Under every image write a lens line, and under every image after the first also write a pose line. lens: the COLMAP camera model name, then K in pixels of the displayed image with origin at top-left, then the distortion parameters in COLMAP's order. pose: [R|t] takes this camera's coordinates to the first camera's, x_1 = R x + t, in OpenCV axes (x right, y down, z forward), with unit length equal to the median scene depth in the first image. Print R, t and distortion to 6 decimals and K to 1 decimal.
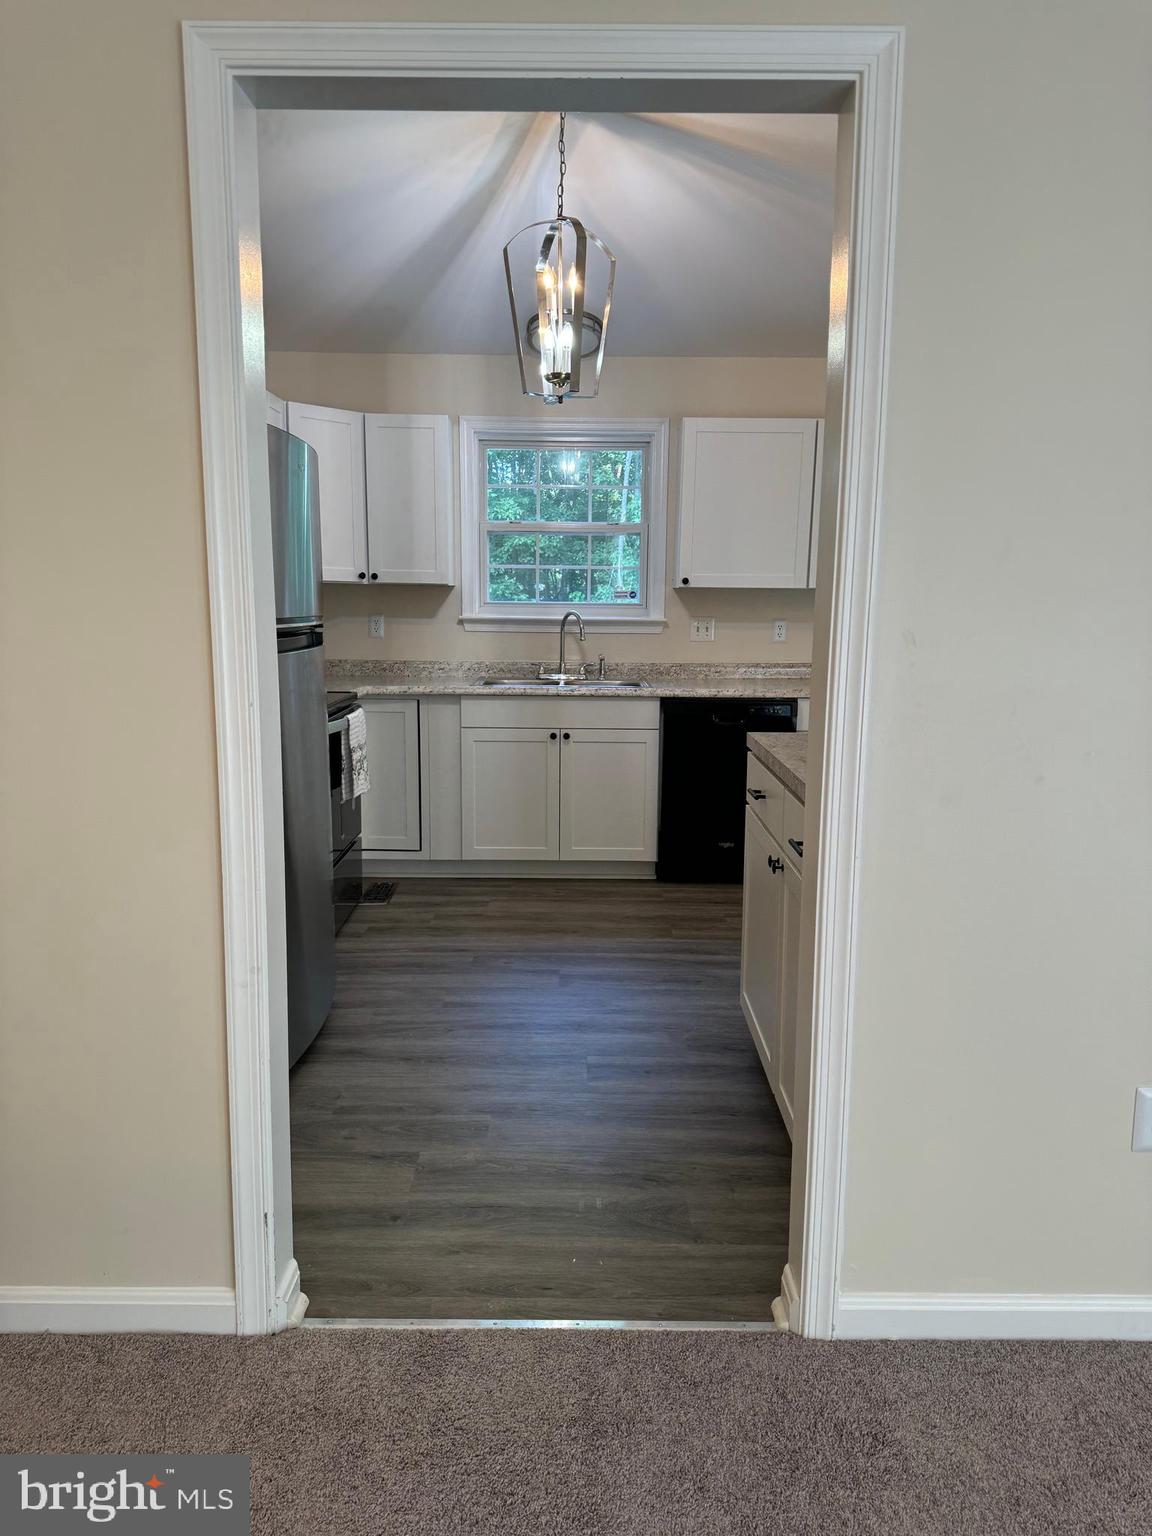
lens RADIAL K [[1072.6, 0, 576.0], [0, 1072.6, 768.0], [0, 0, 1]] dist [0.179749, -0.404516]
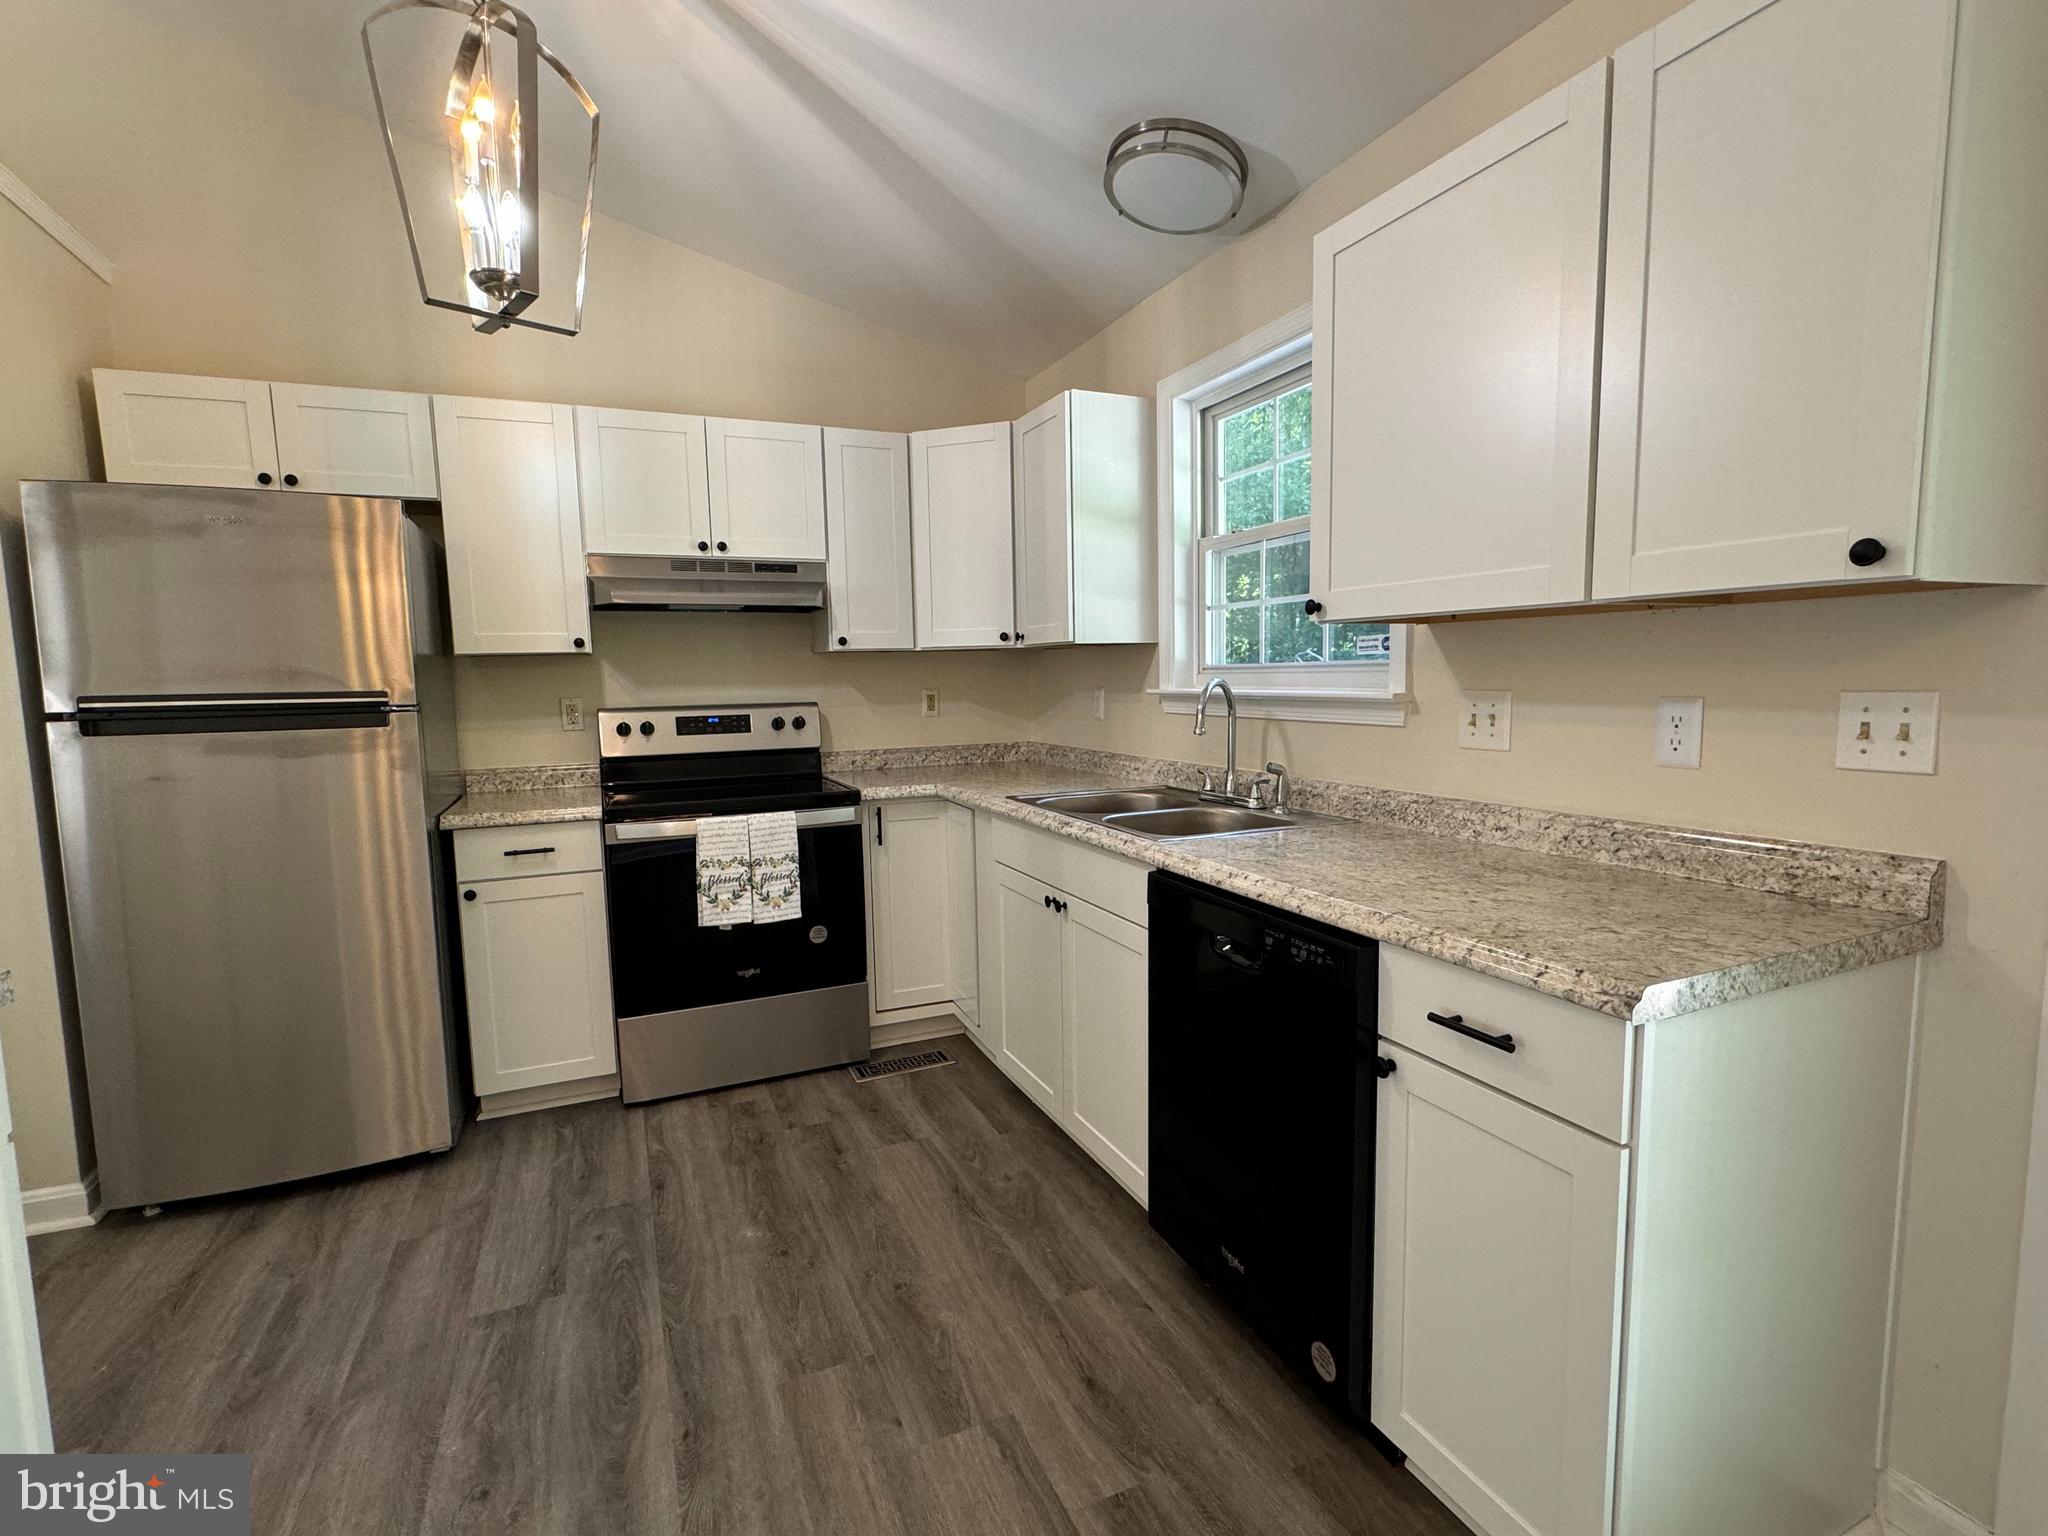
lens RADIAL K [[947.0, 0, 1020.3], [0, 947.0, 768.2], [0, 0, 1]] dist [-0.002966, -0.000059]
pose [[0.406896, 0.073125, -0.910543, 0.414428], [-0.126931, 0.991647, 0.022916, -0.107394], [0.904613, 0.106252, 0.412779, 0.773170]]
